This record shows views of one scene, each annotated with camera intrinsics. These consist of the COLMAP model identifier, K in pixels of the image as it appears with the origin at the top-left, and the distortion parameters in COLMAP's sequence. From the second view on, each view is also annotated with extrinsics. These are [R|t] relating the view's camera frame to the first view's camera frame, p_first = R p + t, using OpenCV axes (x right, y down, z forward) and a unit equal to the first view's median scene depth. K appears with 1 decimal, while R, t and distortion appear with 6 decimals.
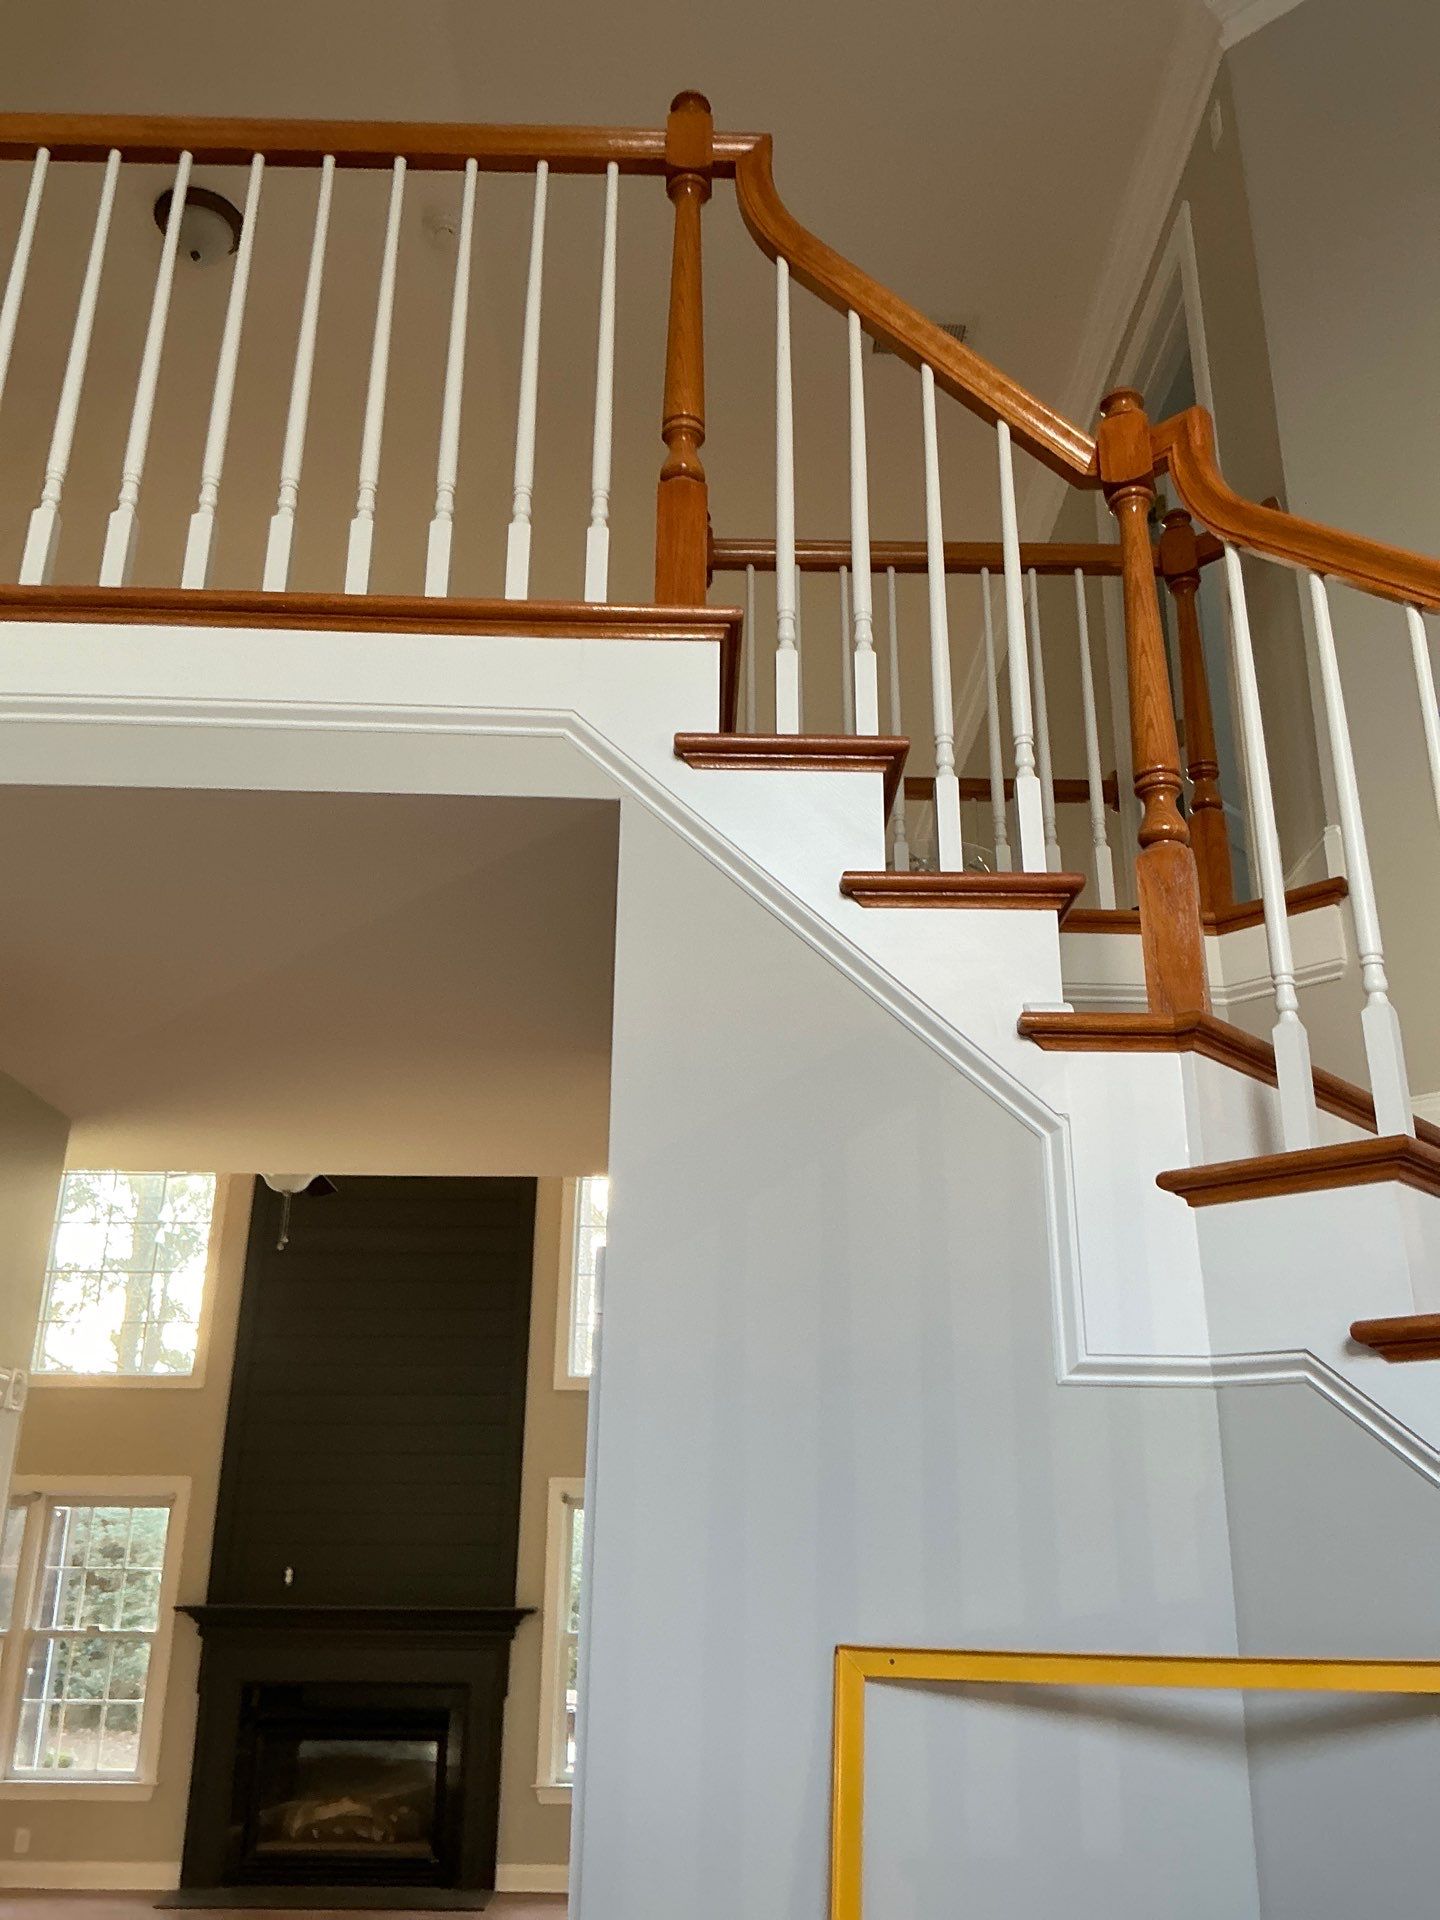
lens RADIAL K [[1583.7, 0, 720.0], [0, 1583.7, 960.0], [0, 0, 1]] dist [0.090791, -0.162274]
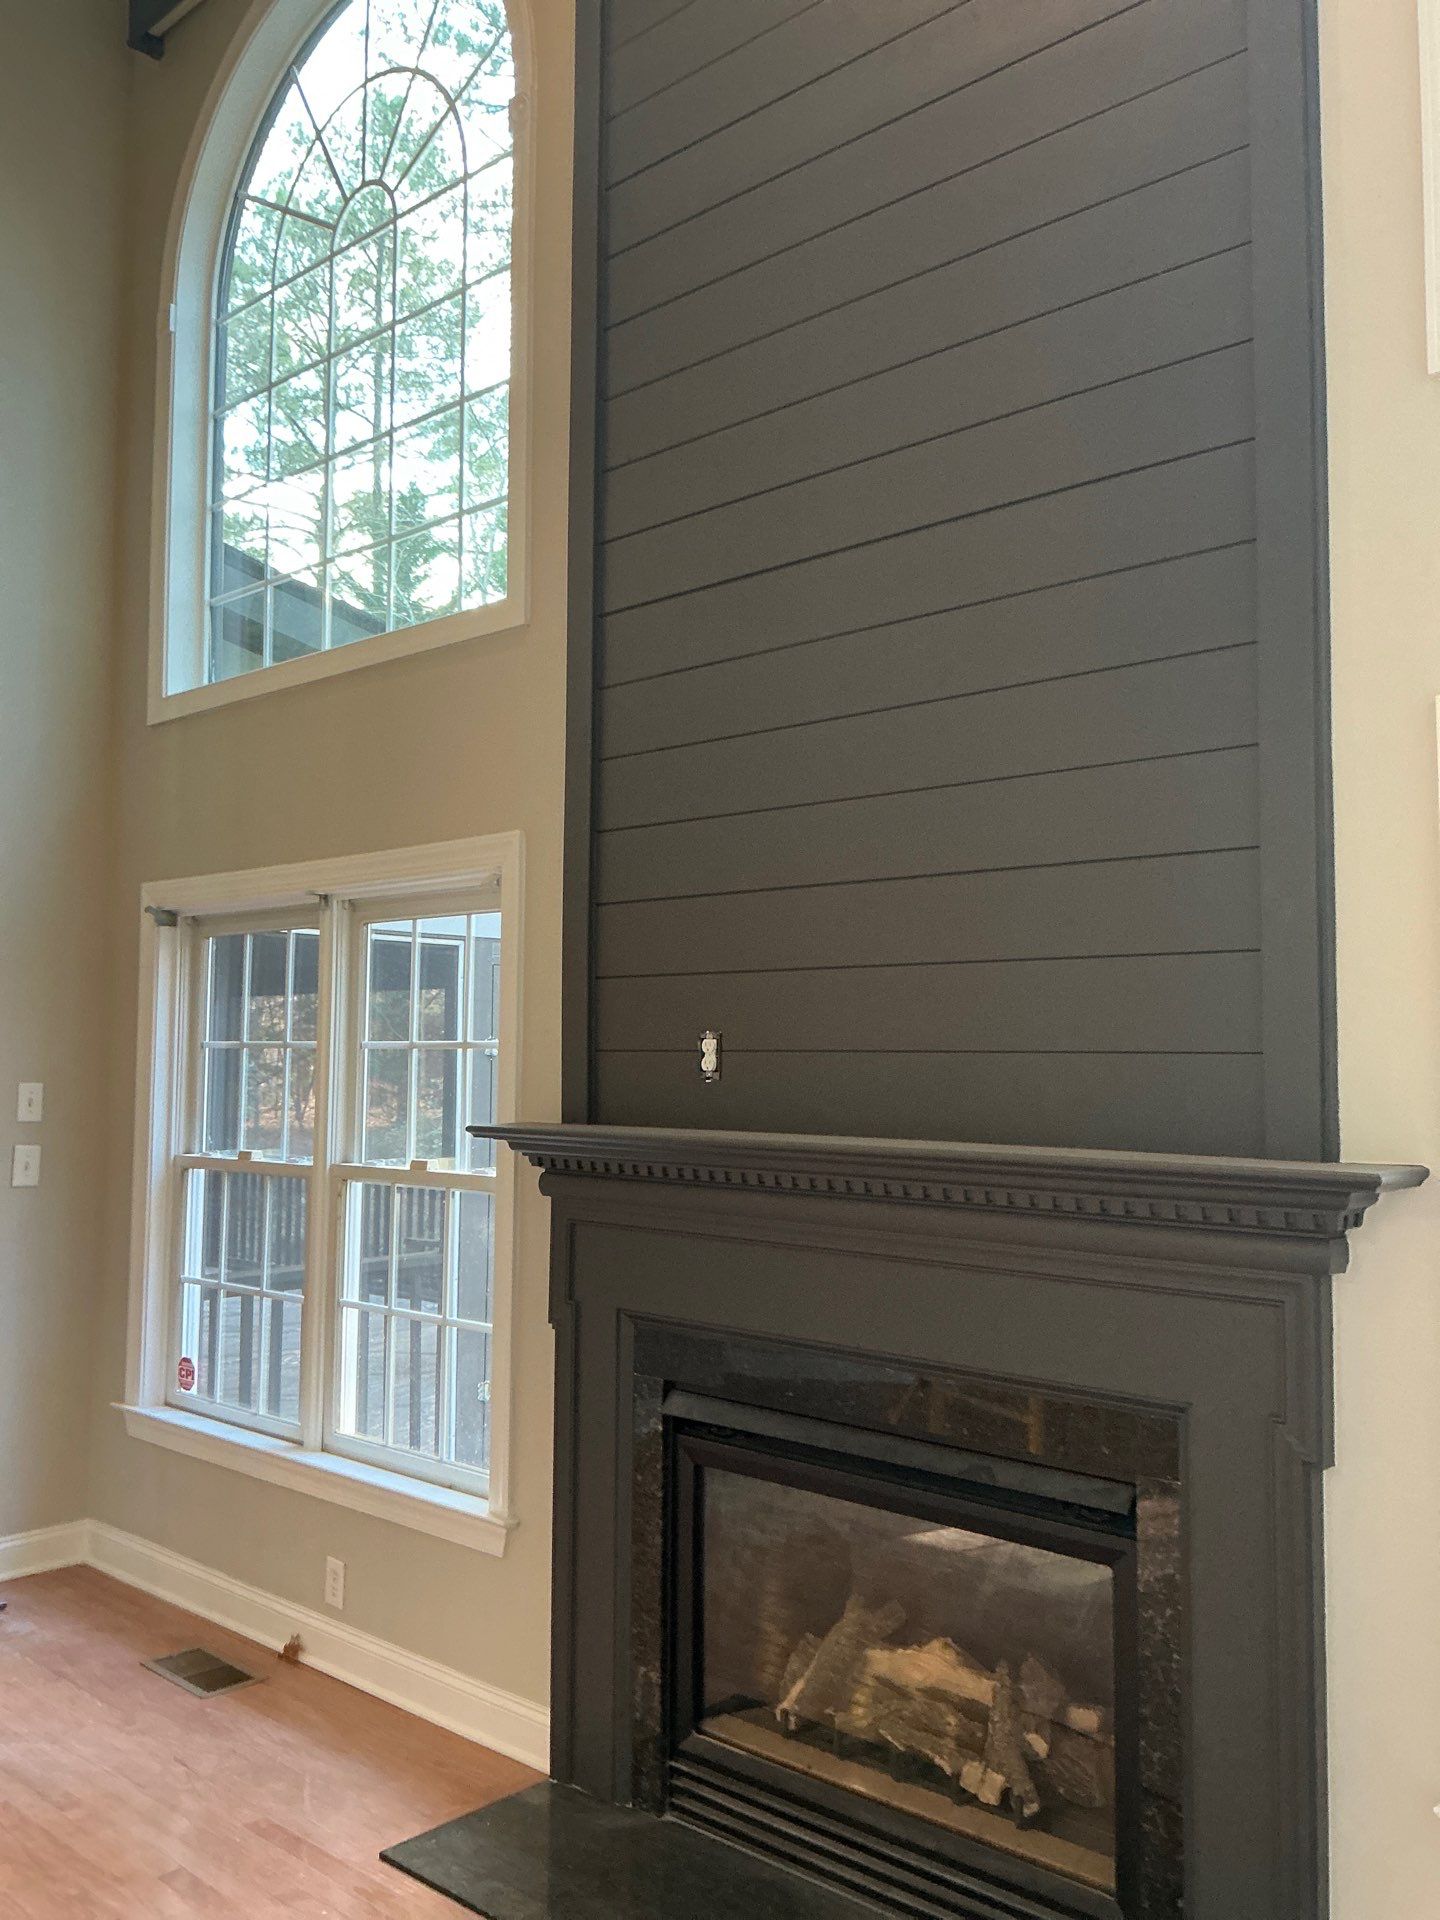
lens RADIAL K [[1583.7, 0, 720.0], [0, 1583.7, 960.0], [0, 0, 1]] dist [0.090791, -0.162274]
pose [[0.735911, -0.048816, -0.675316, -0.021799], [0.227968, 0.957028, 0.179244, 0.304031], [0.637546, -0.285858, 0.715416, 0.760513]]
